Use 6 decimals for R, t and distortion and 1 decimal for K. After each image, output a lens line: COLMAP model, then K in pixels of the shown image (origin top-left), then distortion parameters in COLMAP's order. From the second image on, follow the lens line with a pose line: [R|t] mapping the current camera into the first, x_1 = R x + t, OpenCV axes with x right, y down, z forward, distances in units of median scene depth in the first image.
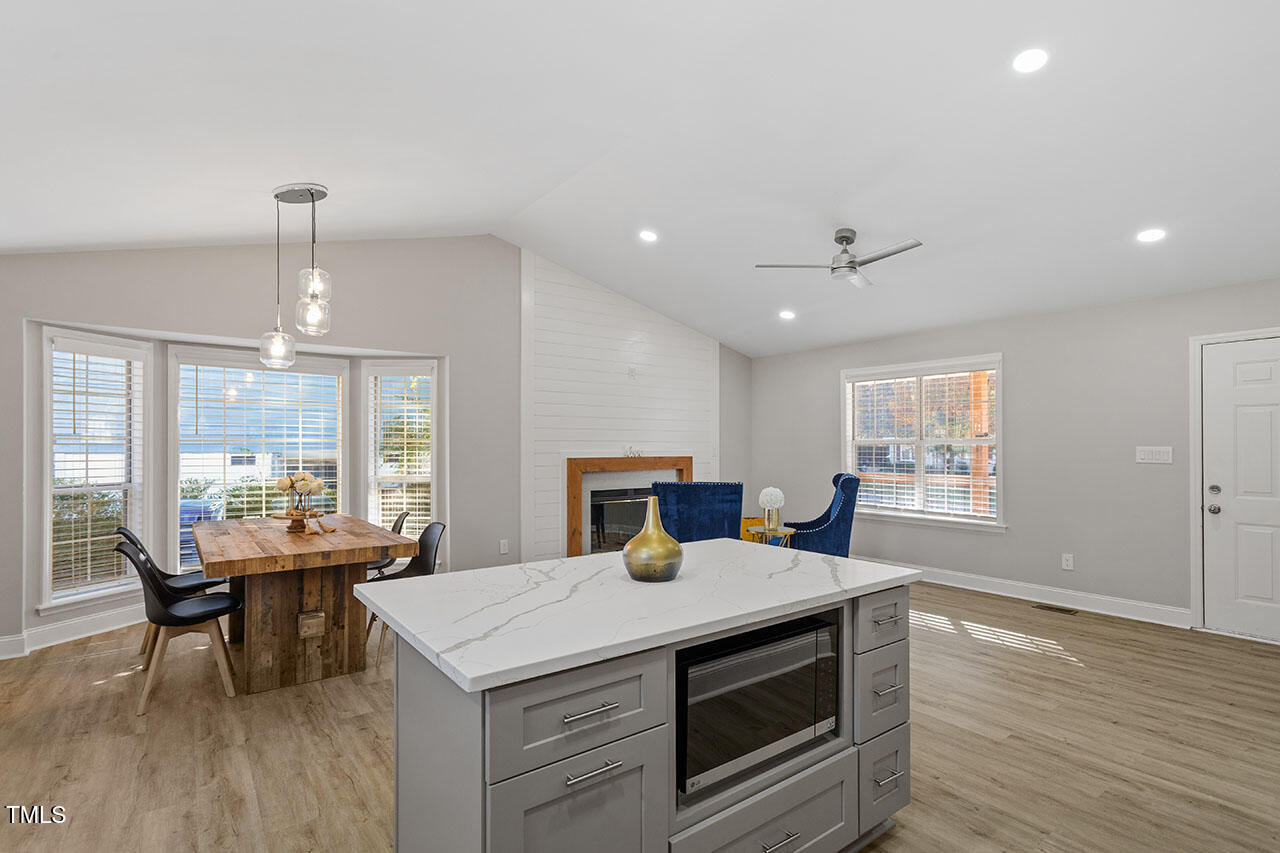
lens RADIAL K [[613.2, 0, 641.2], [0, 613.2, 441.4], [0, 0, 1]] dist [0.001471, 0.001146]
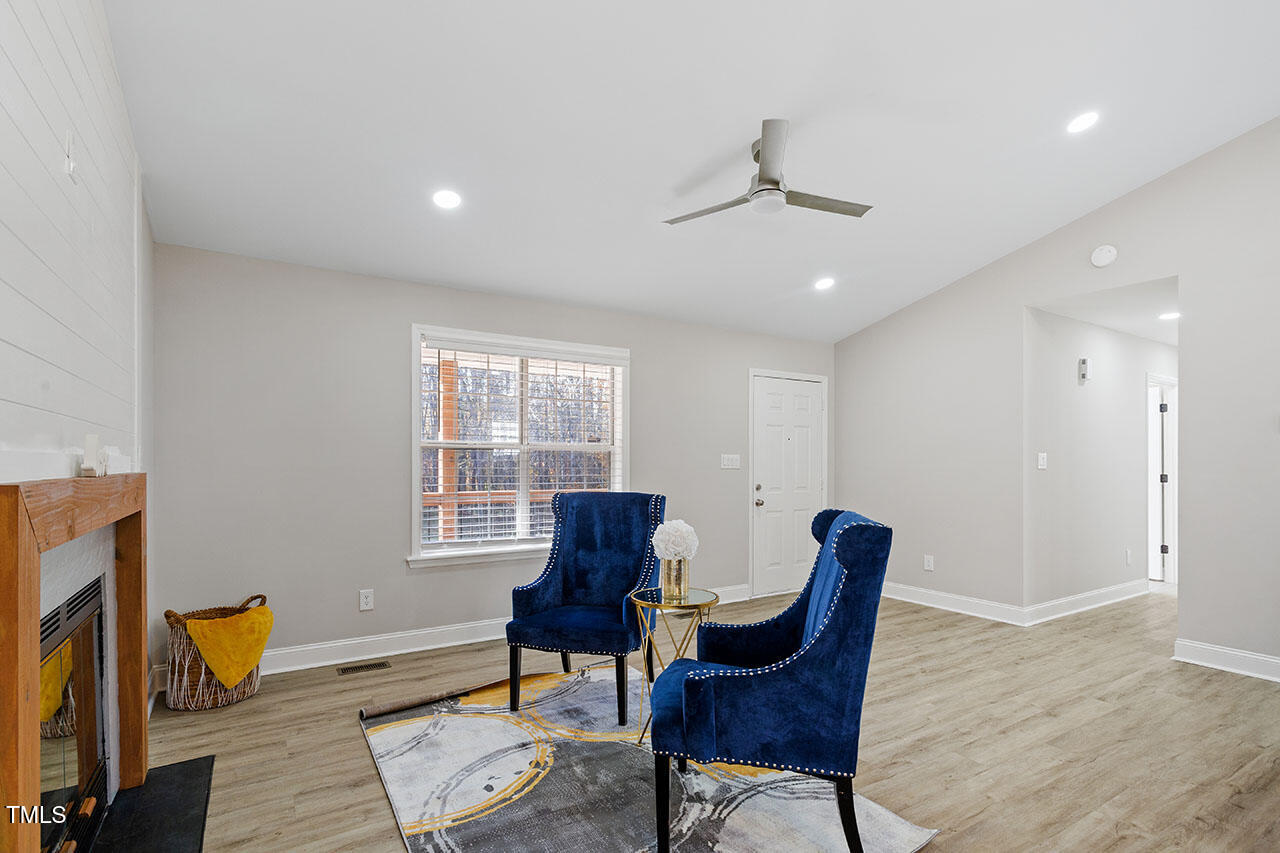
lens RADIAL K [[623.4, 0, 640.2], [0, 623.4, 462.2], [0, 0, 1]] dist [0.004732, 0.001046]
pose [[0.075009, 0.000869, 0.997182, -0.388643], [-0.008274, 0.999966, -0.000249, 0.024844], [-0.997149, -0.008232, 0.075014, 1.088197]]
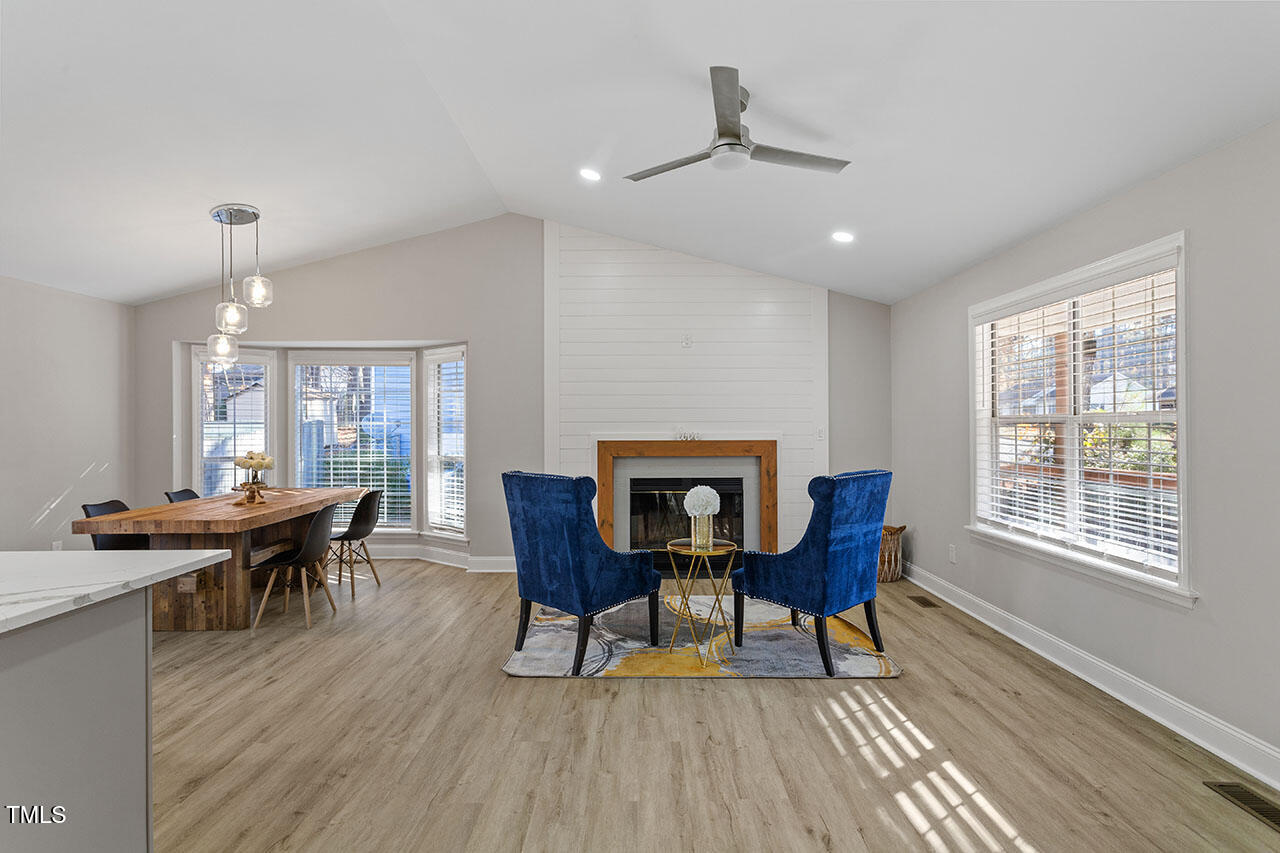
lens RADIAL K [[601.0, 0, 640.0], [0, 601.0, 426.5], [0, 0, 1]] dist [0.000677, 0.000662]
pose [[0.805475, -0.004437, -0.592613, 0.622421], [0.008401, 0.999957, 0.003932, 0.003639], [0.592570, -0.008145, 0.805477, 0.438861]]
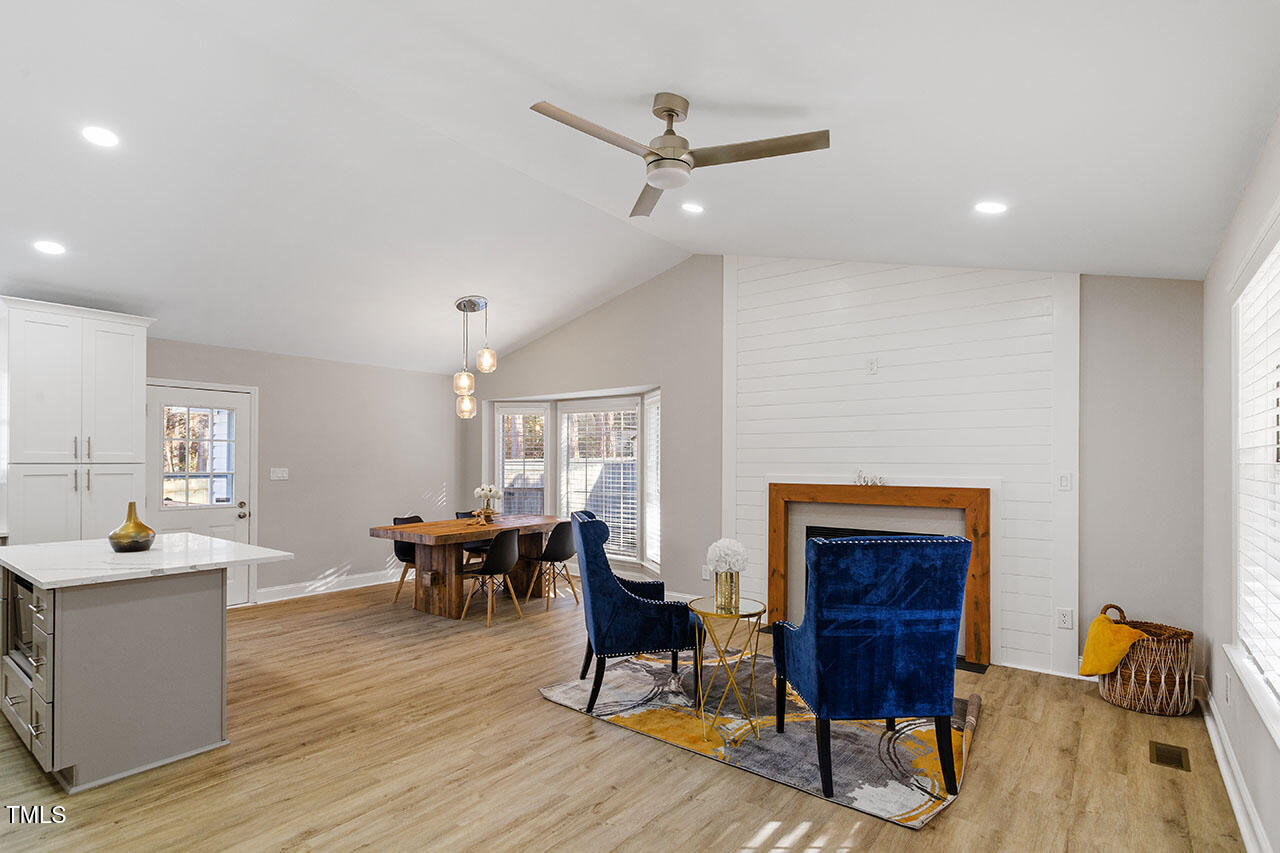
lens RADIAL K [[616.5, 0, 640.1], [0, 616.5, 459.6], [0, 0, 1]] dist [0.000151, 0.000878]
pose [[0.272470, -0.003231, -0.962159, 0.875776], [0.004608, 0.999987, -0.002053, -0.005777], [0.962153, -0.003874, 0.272482, 0.815937]]
